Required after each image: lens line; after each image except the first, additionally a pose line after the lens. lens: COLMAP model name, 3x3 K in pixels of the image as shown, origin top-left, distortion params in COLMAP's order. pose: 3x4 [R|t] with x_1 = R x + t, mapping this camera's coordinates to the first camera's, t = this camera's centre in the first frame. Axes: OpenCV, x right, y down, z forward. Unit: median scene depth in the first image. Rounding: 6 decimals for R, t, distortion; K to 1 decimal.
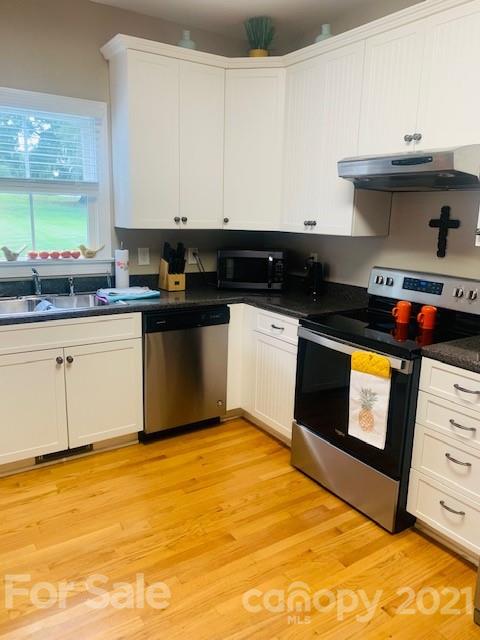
lens RADIAL K [[491.1, 0, 238.2], [0, 491.1, 314.2], [0, 0, 1]] dist [0.028057, -0.043389]
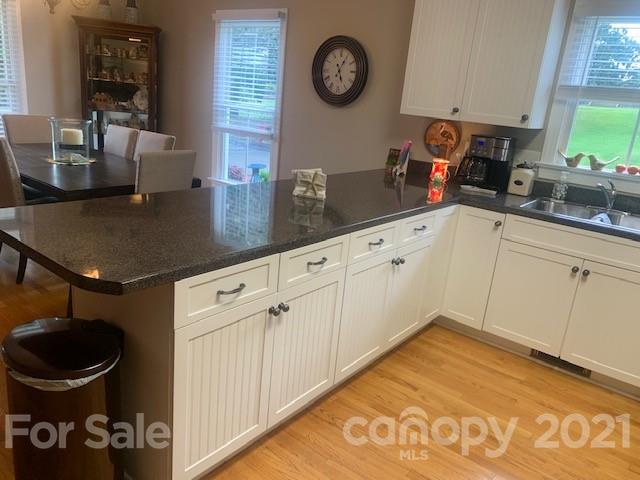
lens RADIAL K [[491.1, 0, 325.2], [0, 491.1, 238.4], [0, 0, 1]] dist [0.028057, -0.043389]
pose [[0.313794, 0.270851, -0.910040, 0.339445], [-0.276413, 0.942996, 0.185349, -0.010286], [0.908366, 0.193386, 0.370773, 0.144542]]
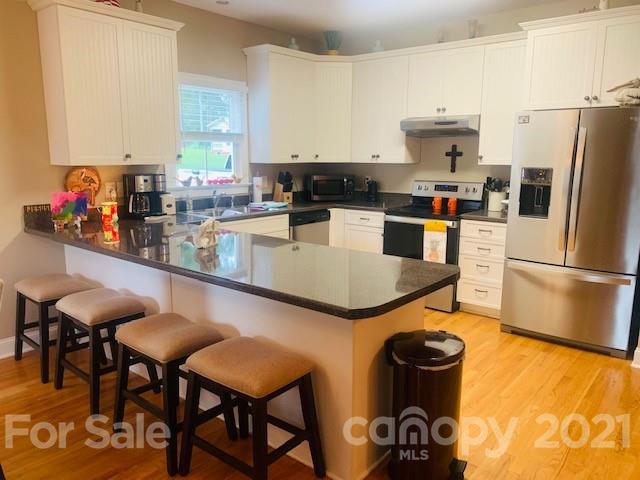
lens RADIAL K [[491.1, 0, 317.5], [0, 491.1, 243.1], [0, 0, 1]] dist [0.028057, -0.043389]
pose [[0.957350, -0.074028, 0.279286, -0.561388], [0.079868, 0.996759, -0.009572, 0.114718], [-0.277673, 0.031470, 0.960160, -0.570048]]
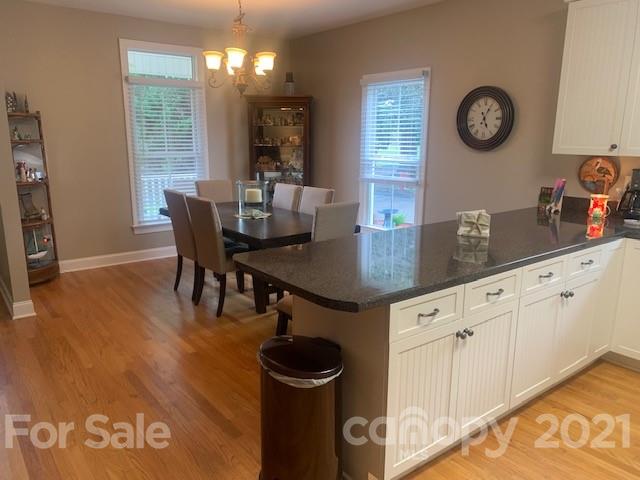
lens RADIAL K [[491.1, 0, 313.7], [0, 491.1, 246.0], [0, 0, 1]] dist [0.028057, -0.043389]
pose [[0.066280, 0.193305, -0.978897, 0.442600], [-0.205774, 0.962614, 0.176156, 0.003309], [0.976352, 0.189756, 0.103580, 0.025306]]
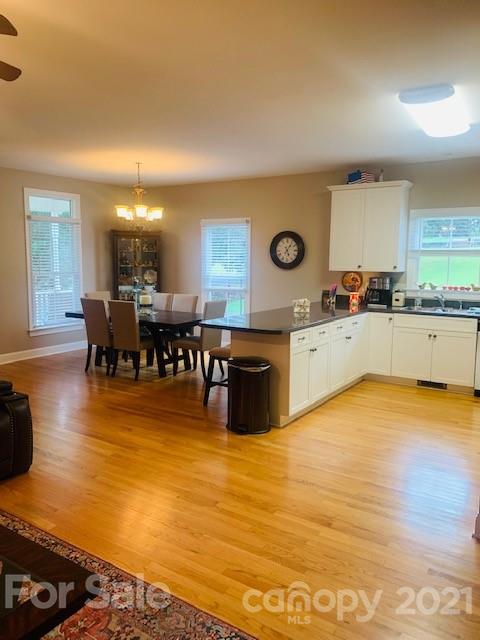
lens RADIAL K [[491.1, 0, 239.0], [0, 491.1, 313.0], [0, 0, 1]] dist [0.028057, -0.043389]
pose [[0.388087, 0.079430, -0.918194, 1.133891], [-0.185871, 0.982553, 0.006437, 0.126582], [0.902685, 0.168167, 0.396080, -0.529515]]
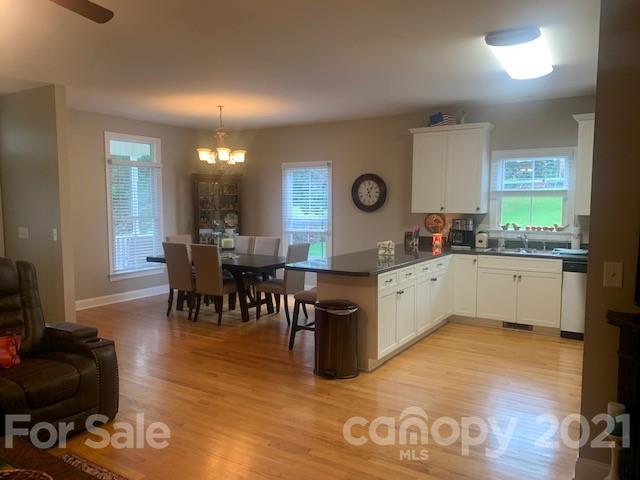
lens RADIAL K [[491.1, 0, 320.5], [0, 491.1, 242.6], [0, 0, 1]] dist [0.028057, -0.043389]
pose [[0.399491, 0.051796, -0.915273, 1.111153], [-0.176757, 0.984020, -0.021463, 0.131694], [0.899535, 0.170355, 0.402263, -0.554692]]
